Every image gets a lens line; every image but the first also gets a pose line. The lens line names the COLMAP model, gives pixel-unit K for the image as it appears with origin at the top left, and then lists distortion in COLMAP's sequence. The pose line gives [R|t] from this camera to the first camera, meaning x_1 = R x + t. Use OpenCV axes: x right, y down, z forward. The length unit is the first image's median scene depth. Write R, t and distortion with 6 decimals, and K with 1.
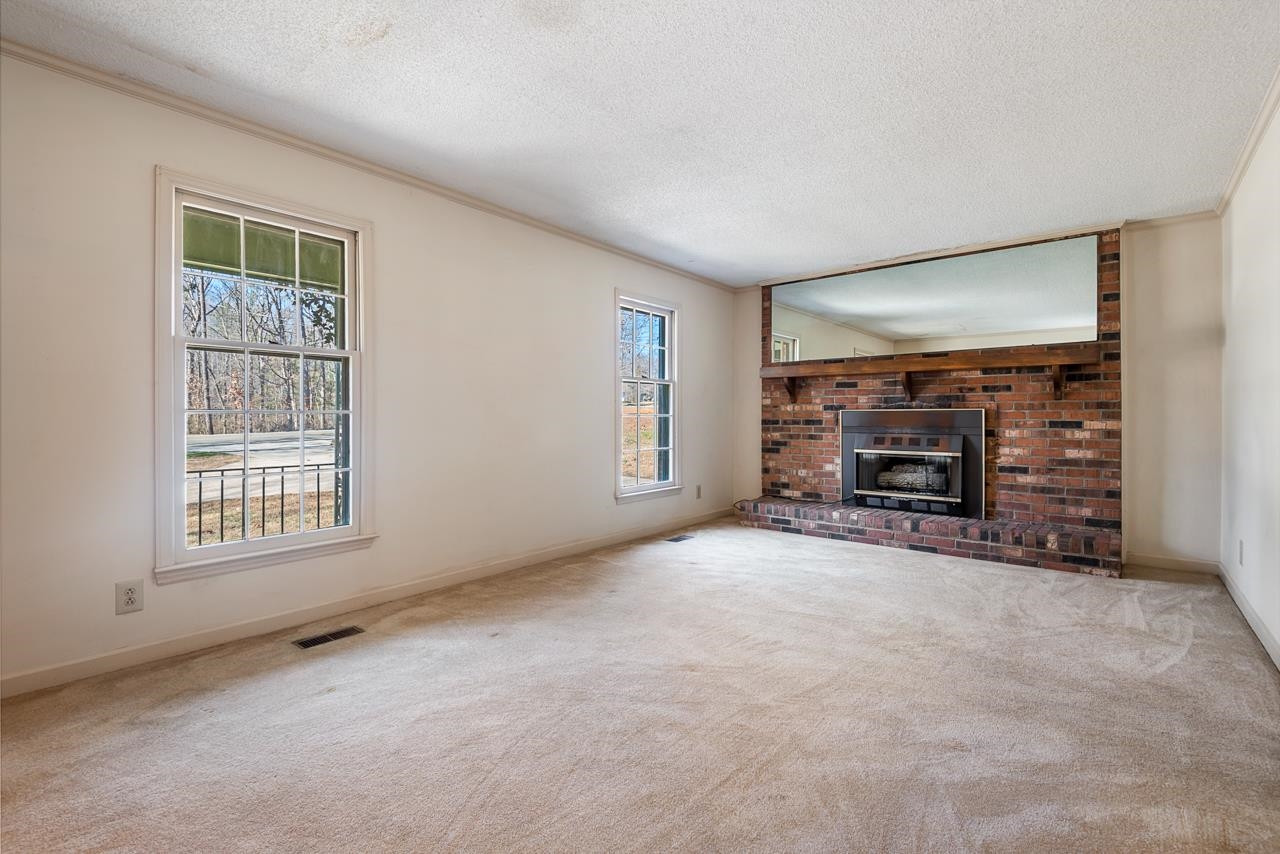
lens RADIAL K [[570.1, 0, 636.1], [0, 570.1, 426.8], [0, 0, 1]] dist [0.022892, -0.008144]
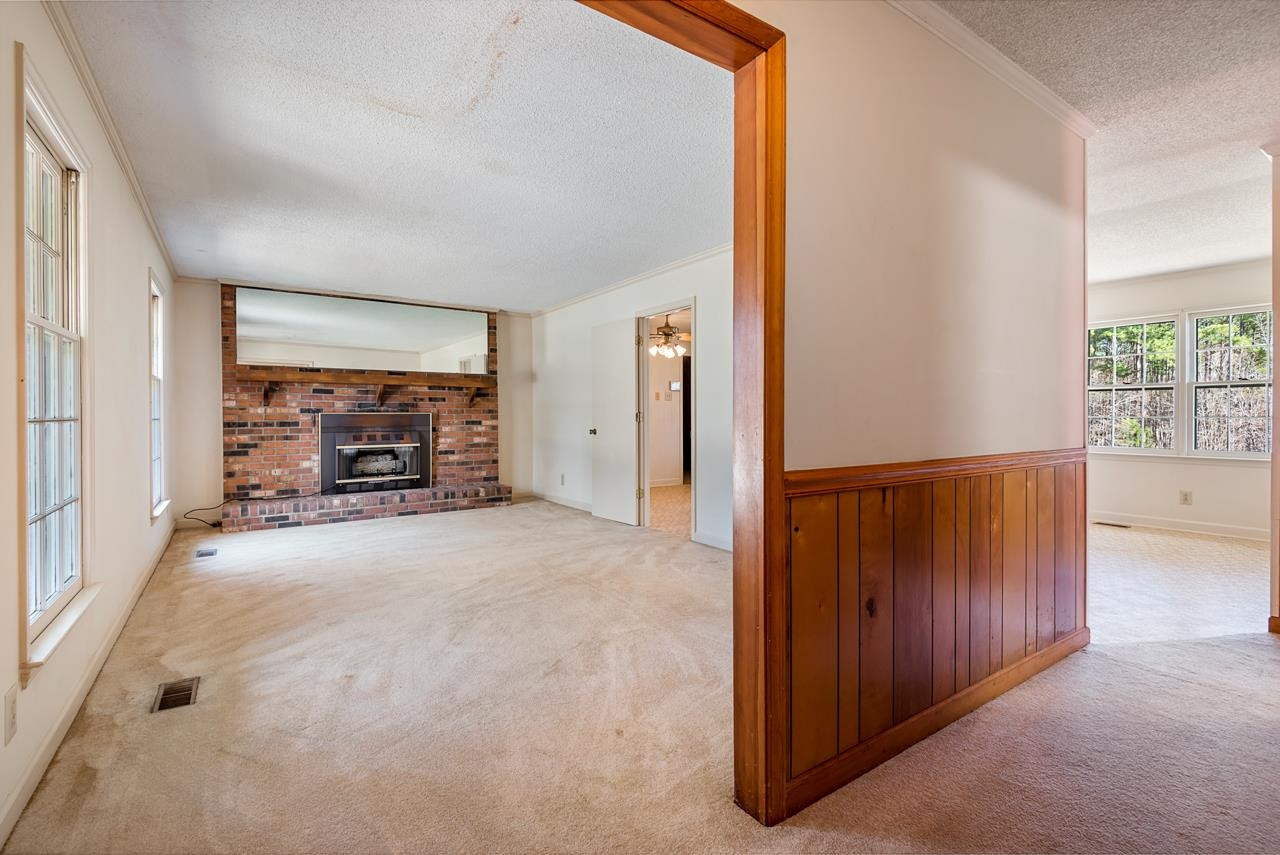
lens RADIAL K [[575.7, 0, 654.3], [0, 575.7, 423.0], [0, 0, 1]] dist [0.001988, 0.001644]
pose [[0.268576, -0.022456, 0.962997, -0.671609], [0.013084, 0.999721, 0.019663, -0.027007], [-0.963170, 0.007319, 0.268795, 0.046514]]
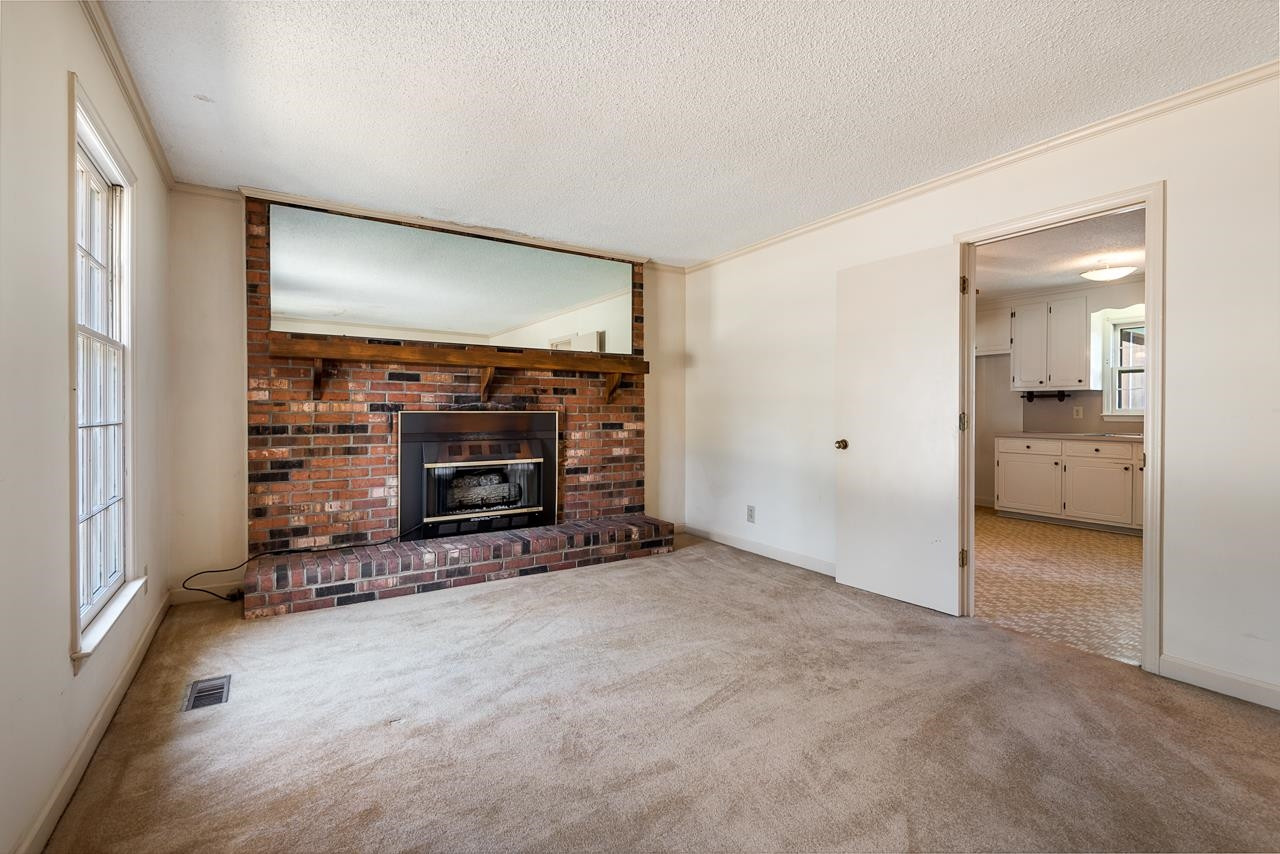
lens RADIAL K [[570.1, 0, 642.9], [0, 570.1, 419.4], [0, 0, 1]] dist [0.022892, -0.008144]
pose [[0.316297, -0.011081, 0.948596, -0.268563], [0.016619, 0.999843, 0.006138, -0.021446], [-0.948515, 0.013823, 0.316431, 0.556101]]
